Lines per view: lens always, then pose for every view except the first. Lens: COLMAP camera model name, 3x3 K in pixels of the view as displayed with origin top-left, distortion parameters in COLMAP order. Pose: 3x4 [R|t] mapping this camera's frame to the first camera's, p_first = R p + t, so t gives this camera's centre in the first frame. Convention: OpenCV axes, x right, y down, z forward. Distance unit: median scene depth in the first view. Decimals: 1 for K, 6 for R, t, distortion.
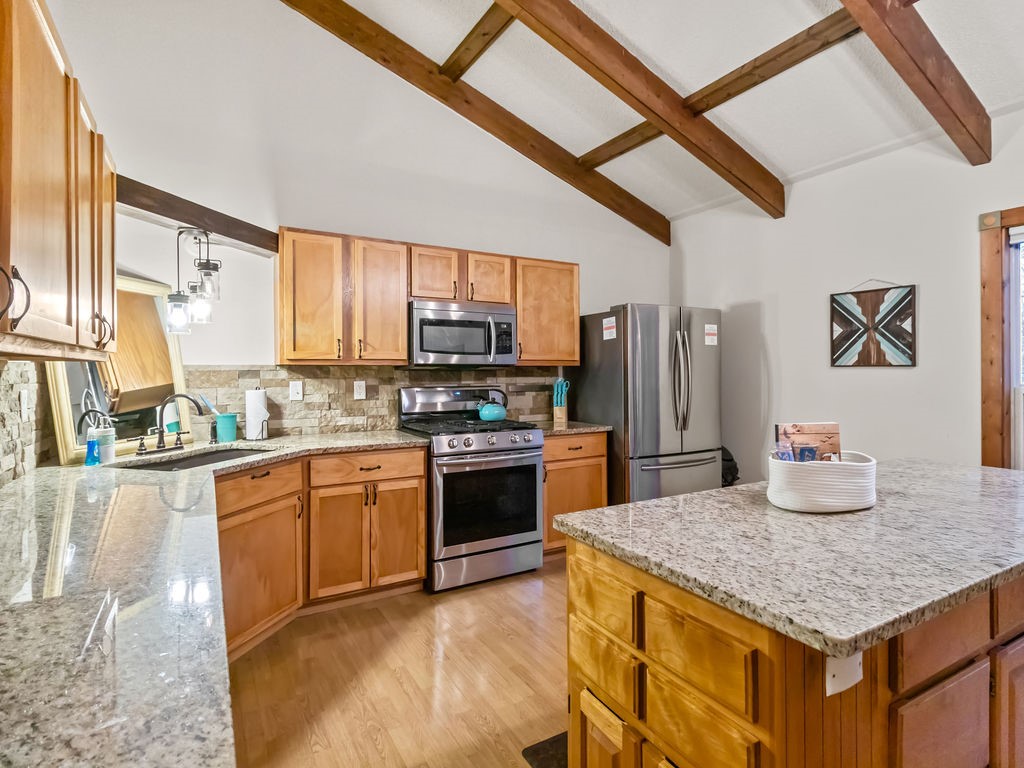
lens RADIAL K [[534.6, 0, 520.9], [0, 534.6, 376.1], [0, 0, 1]] dist [0.001805, 0.001213]
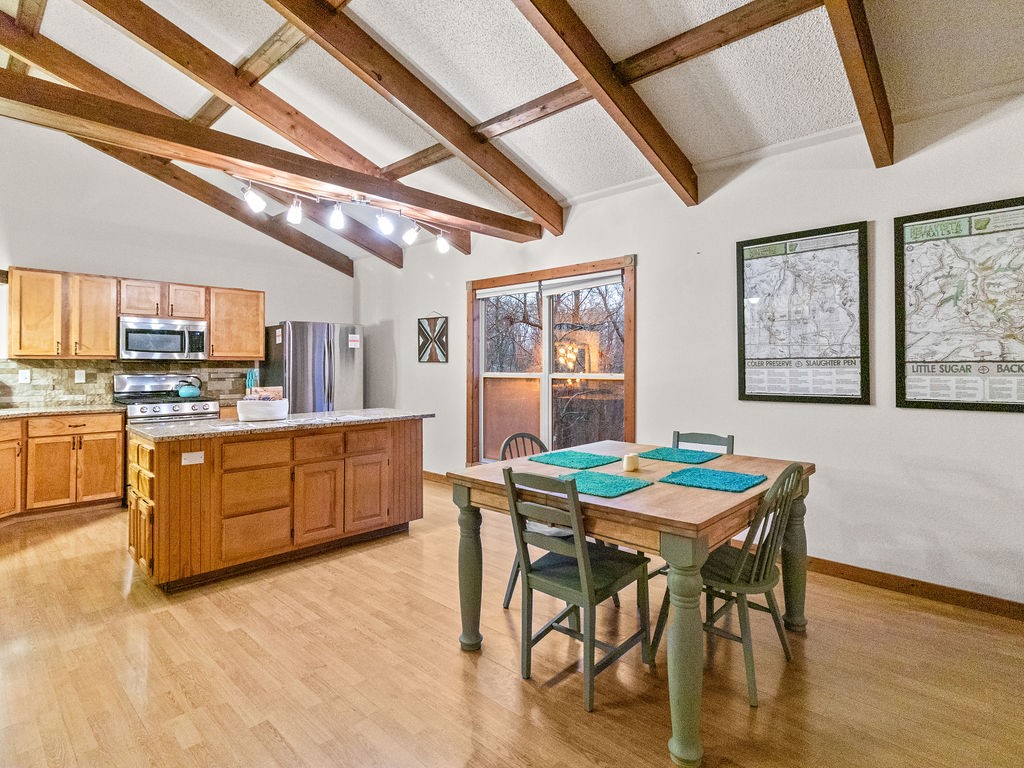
lens RADIAL K [[534.6, 0, 510.1], [0, 534.6, 362.5], [0, 0, 1]] dist [0.001805, 0.001213]
pose [[0.962917, 0.006469, 0.269721, 0.435296], [-0.003121, 0.999913, -0.012839, 0.003879], [-0.269781, 0.011521, 0.962853, -0.719913]]
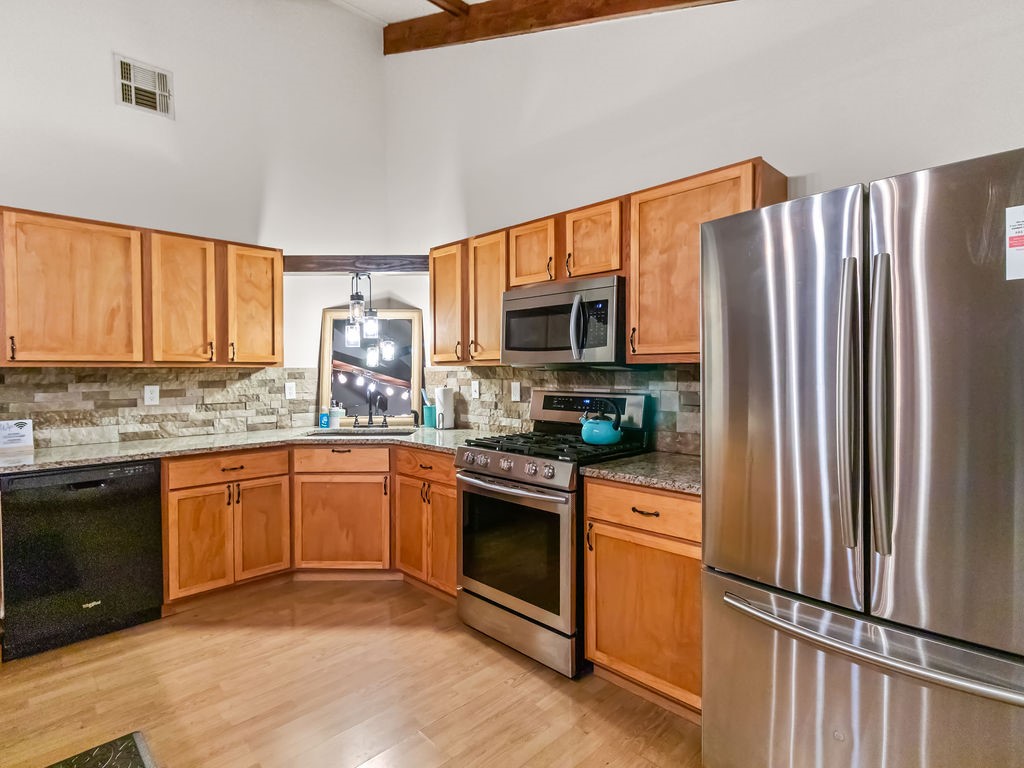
lens RADIAL K [[534.6, 0, 520.3], [0, 534.6, 377.3], [0, 0, 1]] dist [0.001805, 0.001213]
pose [[0.243548, 0.013699, -0.969792, 0.647911], [-0.003620, 0.999906, 0.013215, -0.012406], [0.969882, 0.000292, 0.243574, 0.791518]]
